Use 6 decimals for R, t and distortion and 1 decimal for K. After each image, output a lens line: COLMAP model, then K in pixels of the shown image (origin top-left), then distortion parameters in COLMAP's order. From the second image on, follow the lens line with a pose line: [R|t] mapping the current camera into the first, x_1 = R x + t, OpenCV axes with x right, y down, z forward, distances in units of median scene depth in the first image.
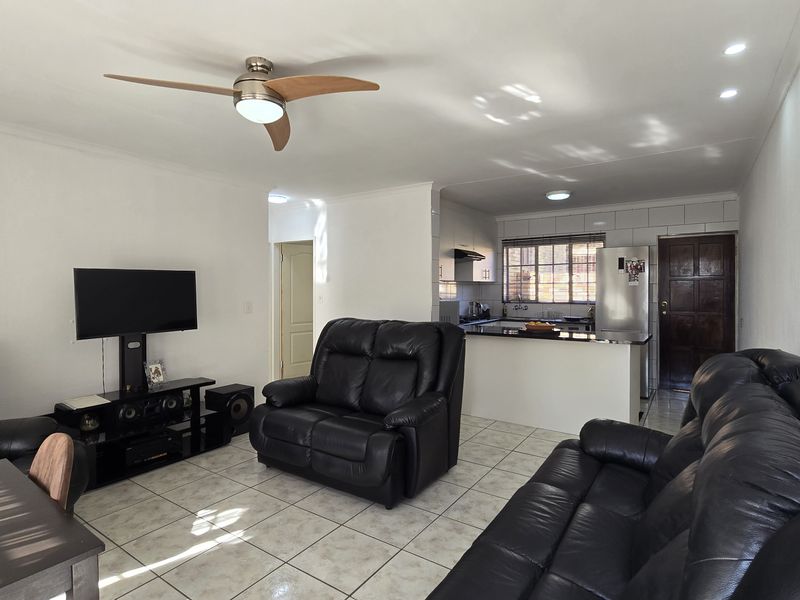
lens RADIAL K [[440.2, 0, 391.2], [0, 440.2, 289.4], [0, 0, 1]] dist [-0.000683, 0.000319]
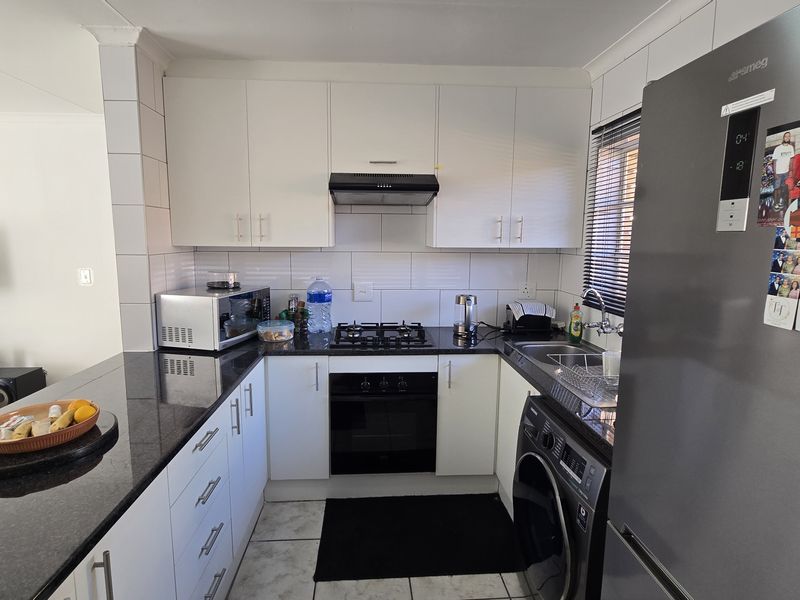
lens RADIAL K [[440.2, 0, 391.2], [0, 440.2, 289.4], [0, 0, 1]] dist [-0.000683, 0.000319]
pose [[0.622731, 0.098346, -0.776231, 0.537063], [-0.008684, 0.992877, 0.118828, -0.031409], [0.782388, -0.067257, 0.619149, 0.784461]]
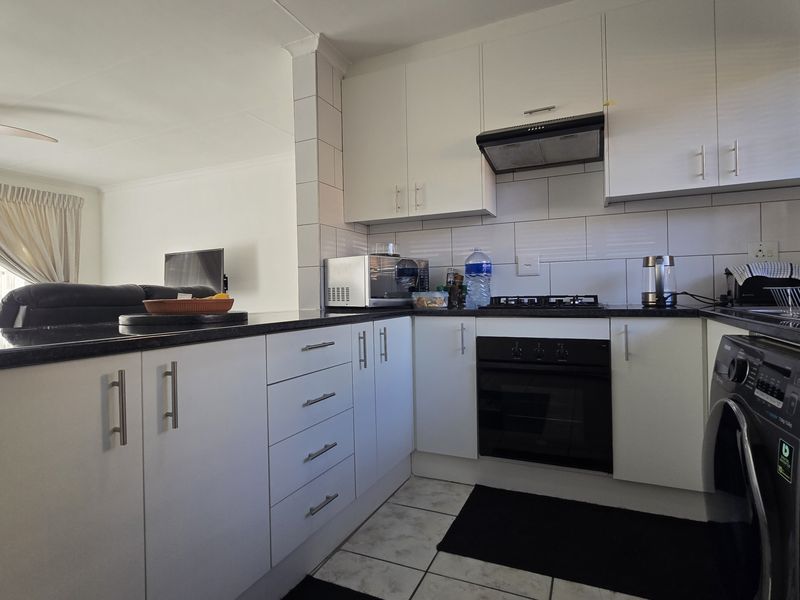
lens RADIAL K [[440.2, 0, 391.2], [0, 440.2, 289.4], [0, 0, 1]] dist [-0.000683, 0.000319]
pose [[0.177262, -0.012457, -0.984085, 0.547063], [0.015788, 0.999827, -0.009812, 0.060411], [0.984037, -0.013798, 0.177428, 0.852659]]
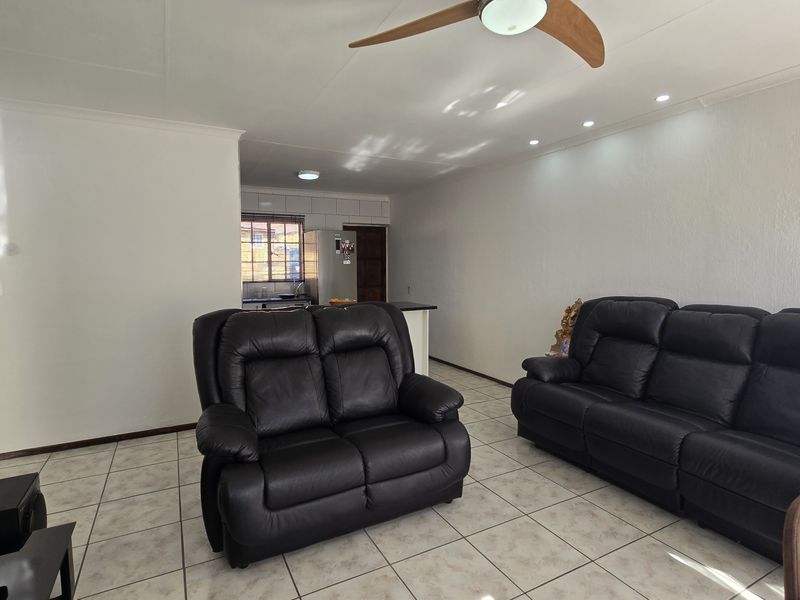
lens RADIAL K [[440.2, 0, 391.2], [0, 440.2, 289.4], [0, 0, 1]] dist [-0.000683, 0.000319]
pose [[0.457869, -0.047097, 0.887771, -0.407300], [0.006163, 0.998740, 0.049806, 0.000331], [-0.888998, -0.017333, 0.457583, 0.329973]]
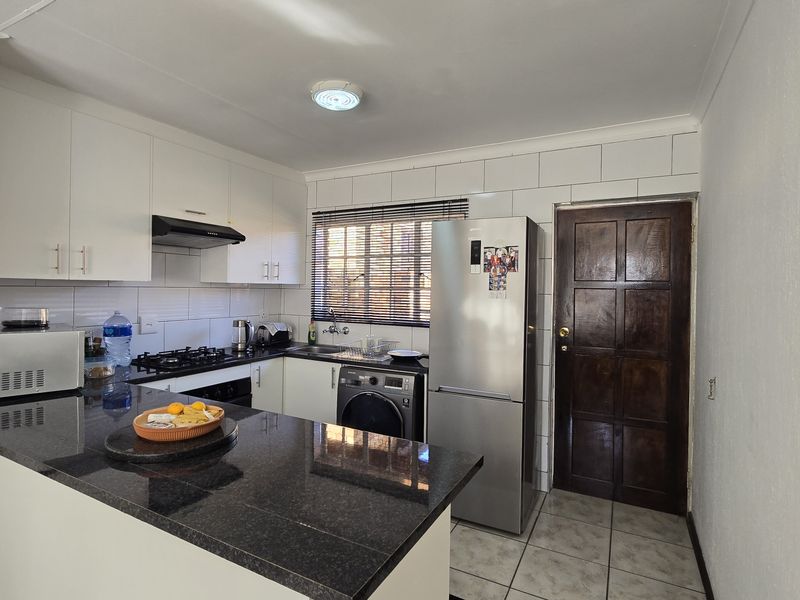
lens RADIAL K [[440.2, 0, 391.2], [0, 440.2, 289.4], [0, 0, 1]] dist [-0.000683, 0.000319]
pose [[0.992541, 0.016237, 0.120826, 0.349789], [-0.016624, 0.999859, 0.002198, -0.016948], [-0.120774, -0.004190, 0.992671, 0.499094]]
